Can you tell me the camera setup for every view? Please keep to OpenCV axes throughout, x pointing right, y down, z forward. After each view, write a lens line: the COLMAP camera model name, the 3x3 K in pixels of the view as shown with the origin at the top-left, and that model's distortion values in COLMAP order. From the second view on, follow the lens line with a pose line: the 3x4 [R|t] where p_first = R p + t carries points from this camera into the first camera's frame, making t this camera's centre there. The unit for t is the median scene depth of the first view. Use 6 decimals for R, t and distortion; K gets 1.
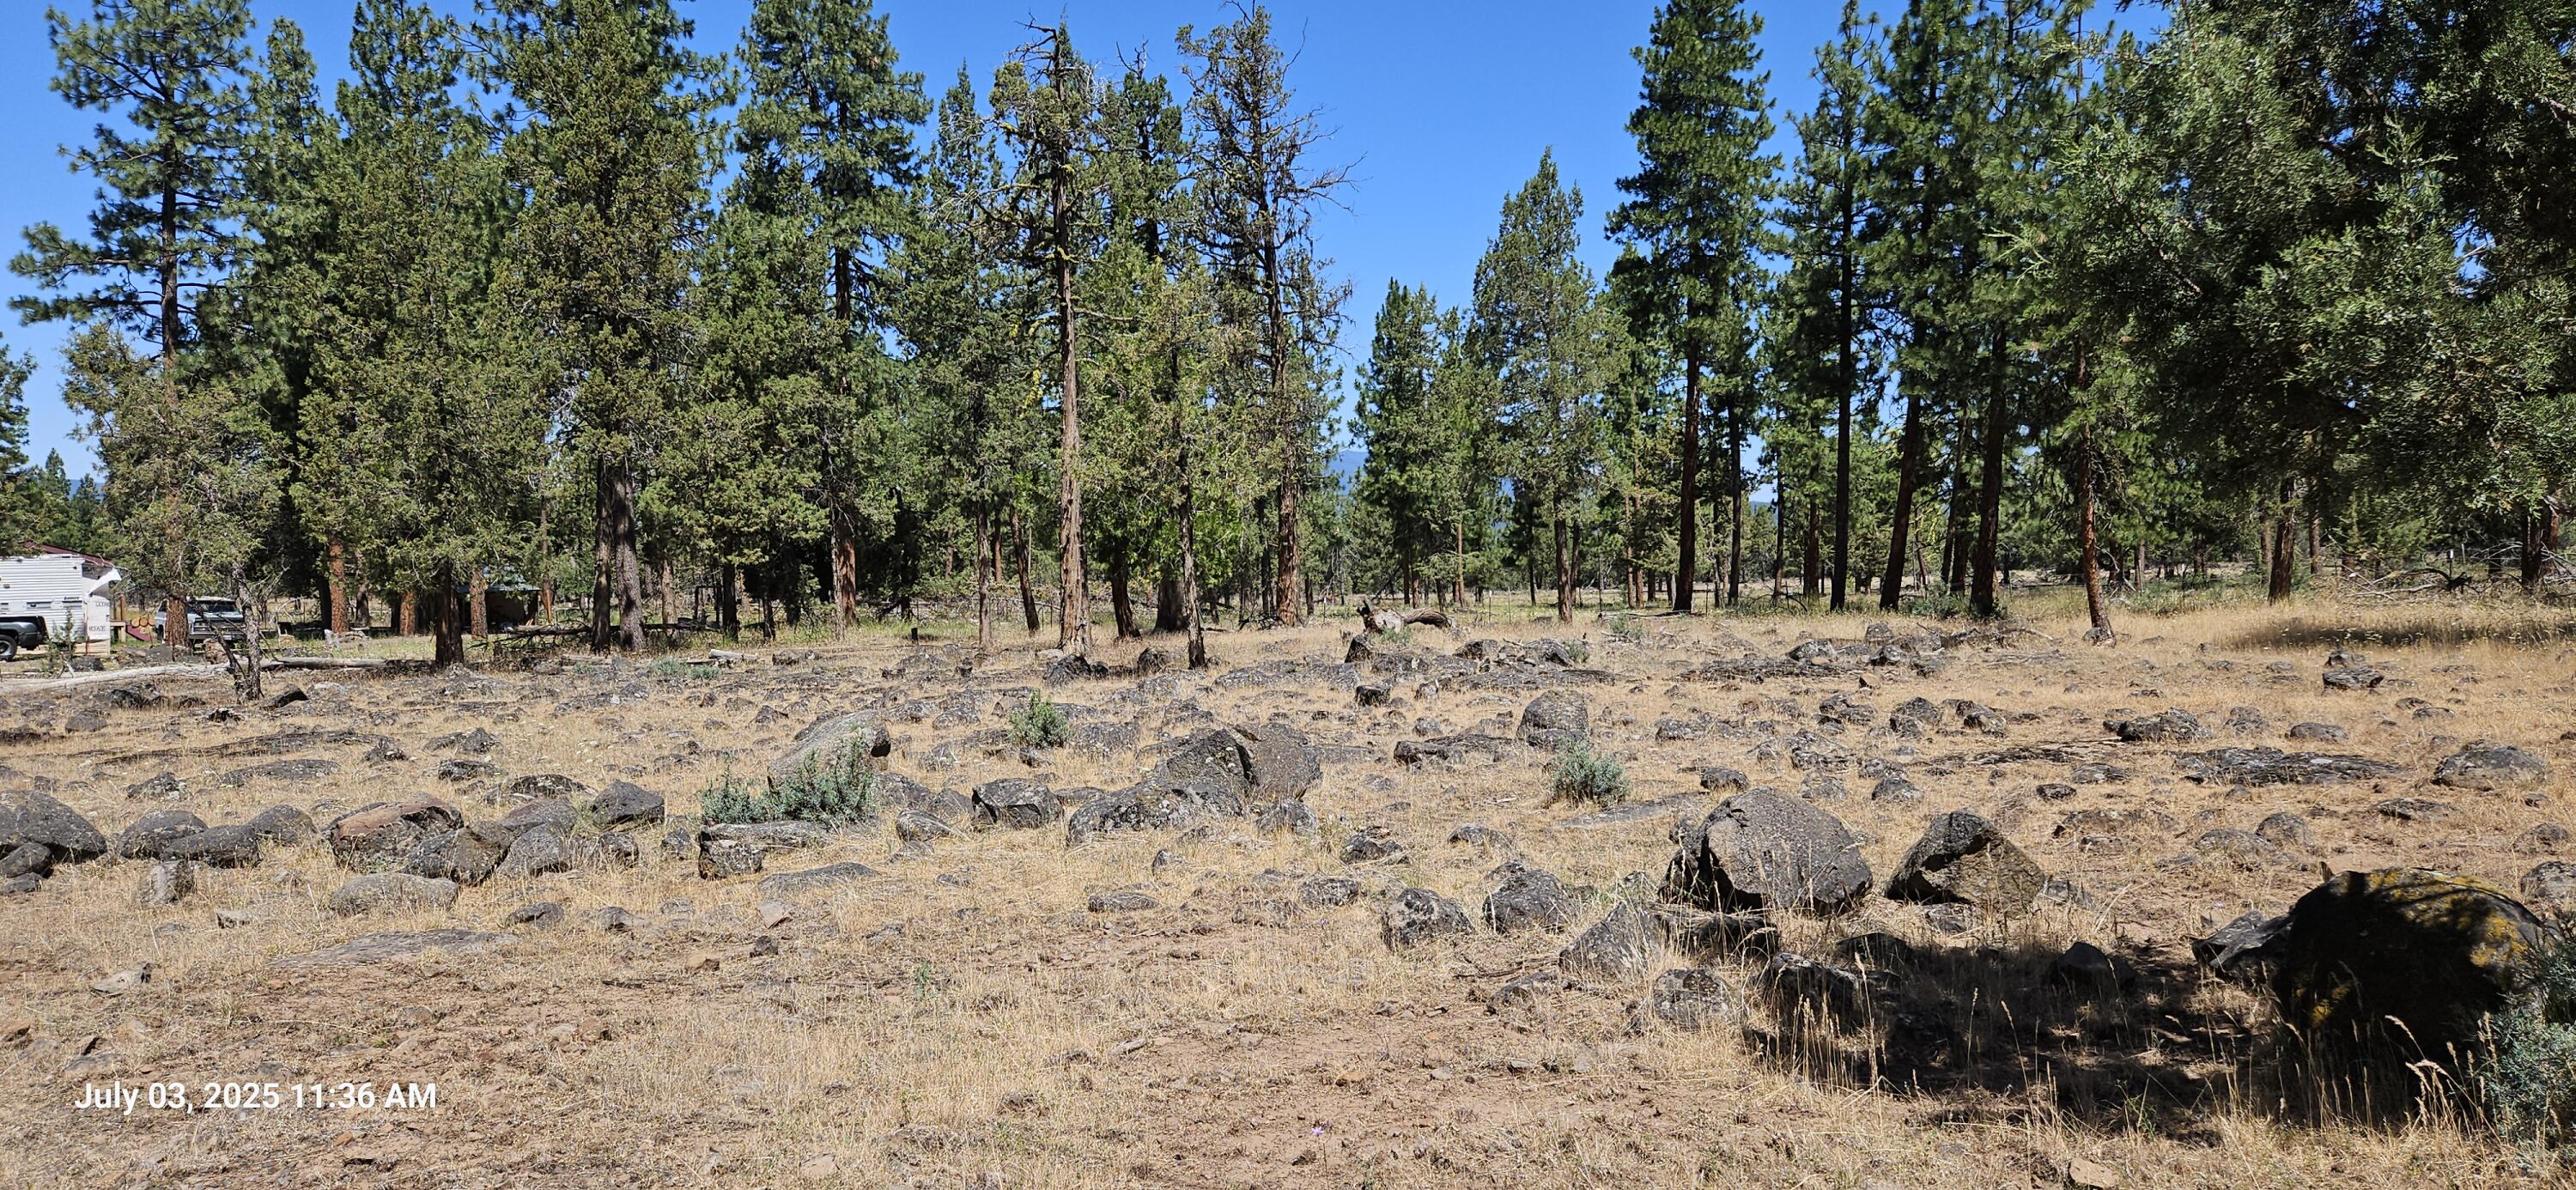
lens RADIAL K [[1711.4, 0, 1293.8], [0, 1711.4, 604.8], [0, 0, 1]] dist [0.075737, -0.061454]
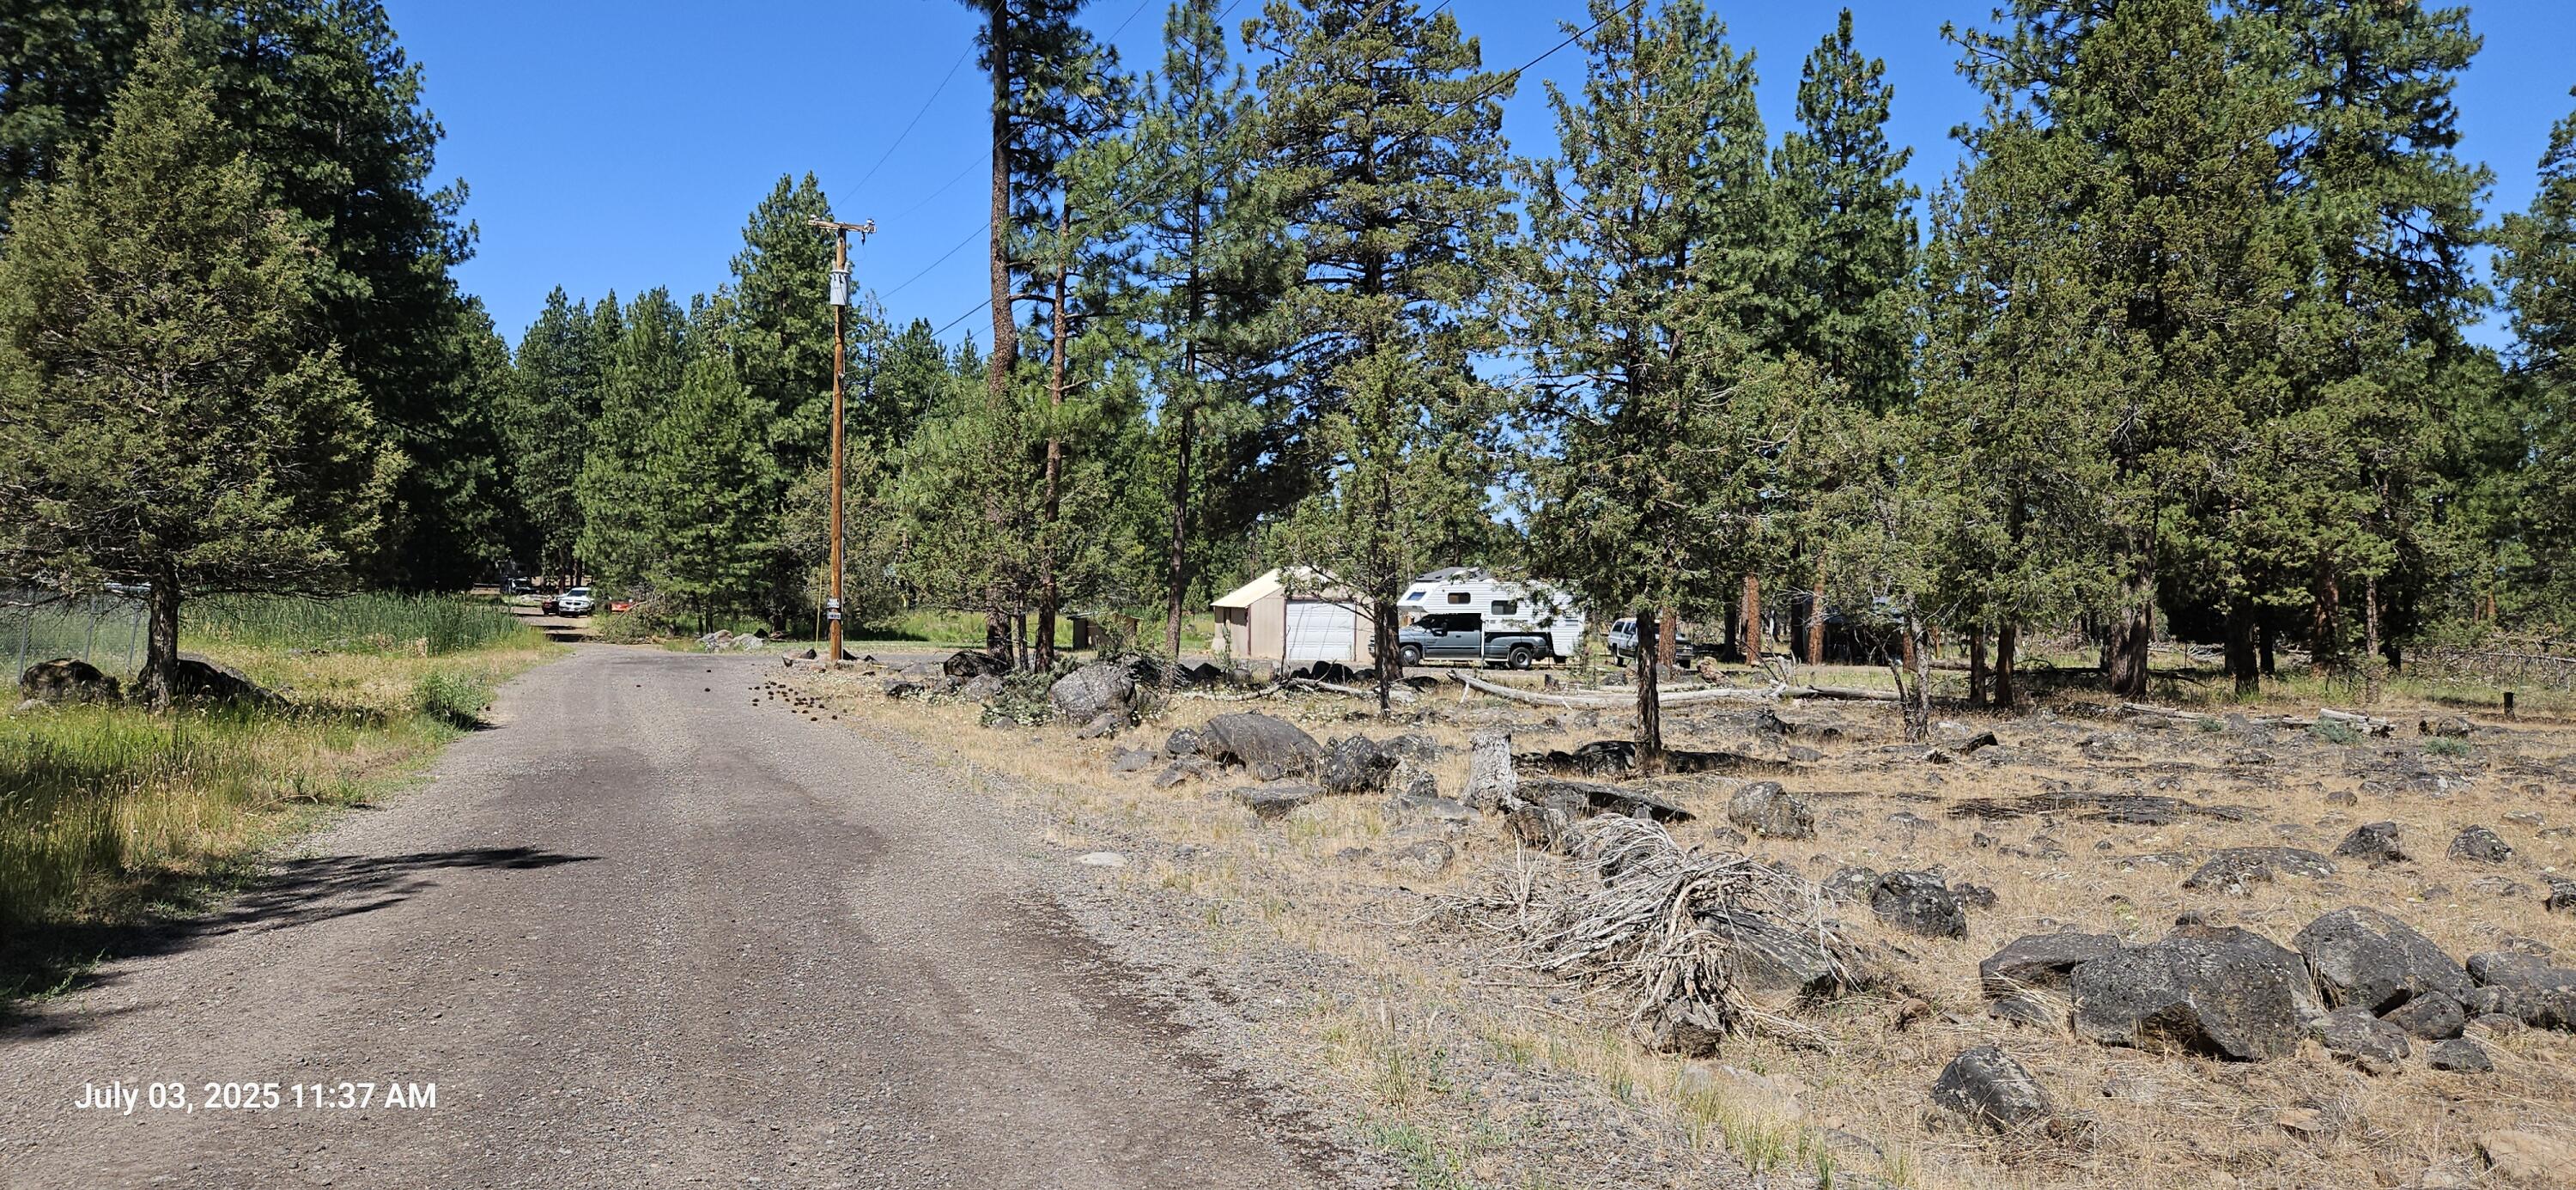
lens RADIAL K [[1711.4, 0, 1293.8], [0, 1711.4, 604.8], [0, 0, 1]] dist [0.075737, -0.061454]
pose [[0.762677, 0.028923, -0.646132, -0.071941], [-0.041457, 0.999131, -0.004210, 0.000006], [0.645450, 0.029998, 0.763214, 0.017491]]
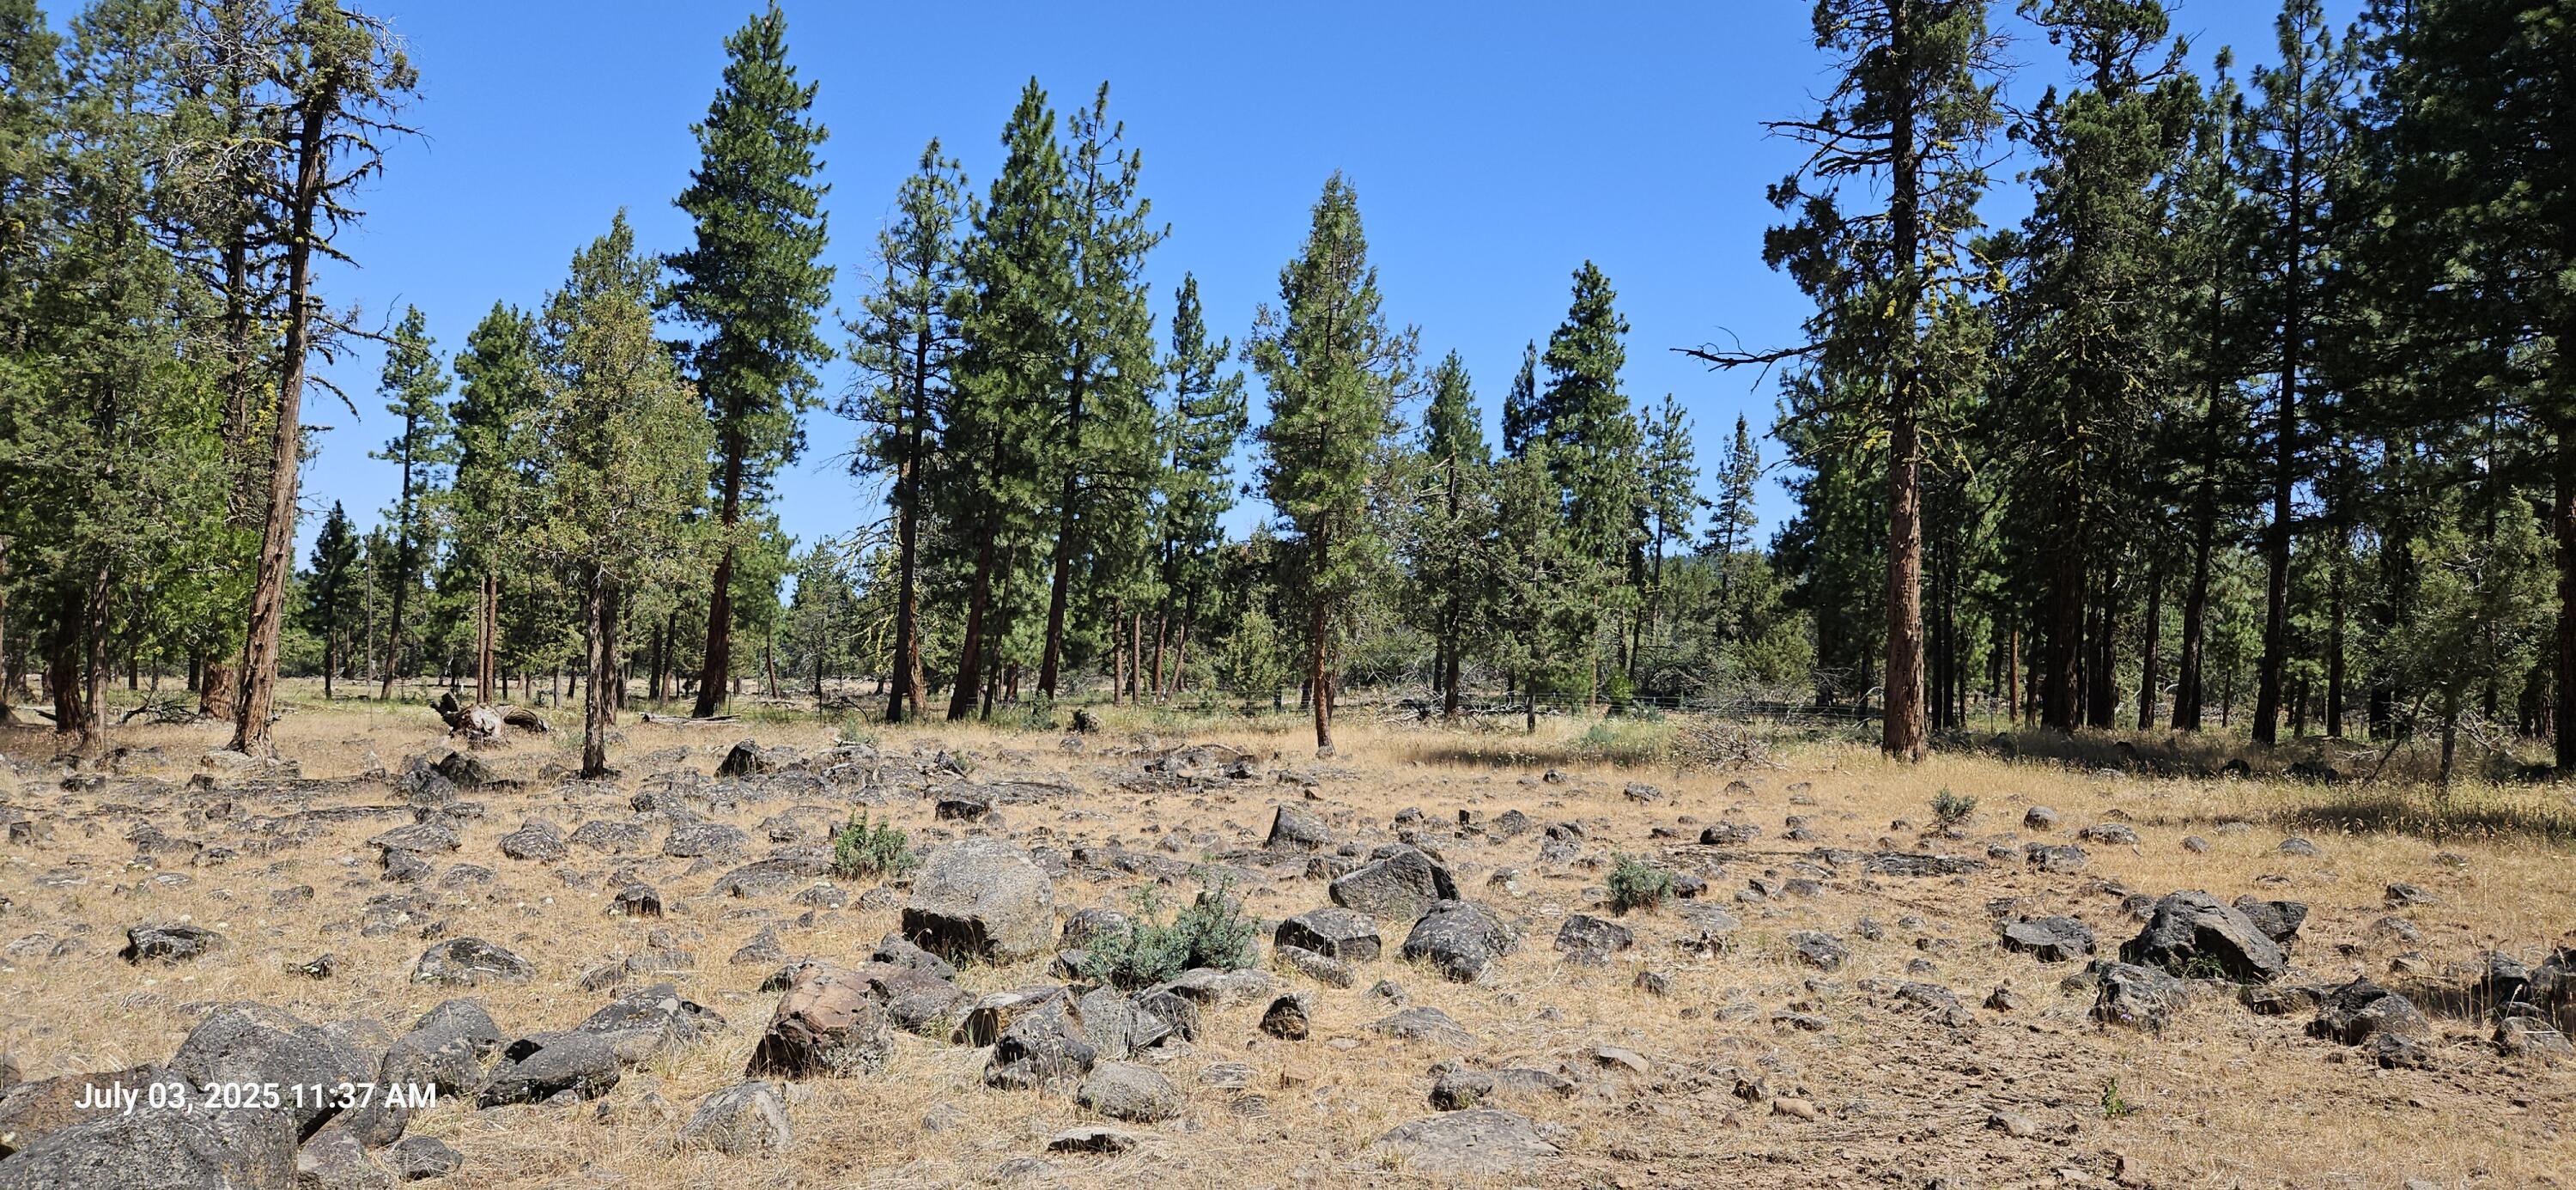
lens RADIAL K [[1711.4, 0, 1293.8], [0, 1711.4, 604.8], [0, 0, 1]] dist [0.075737, -0.061454]
pose [[0.749813, 0.073397, 0.657566, -0.859155], [-0.033844, 0.996782, -0.072669, 0.007235], [-0.660784, 0.032233, 0.749884, 0.359070]]
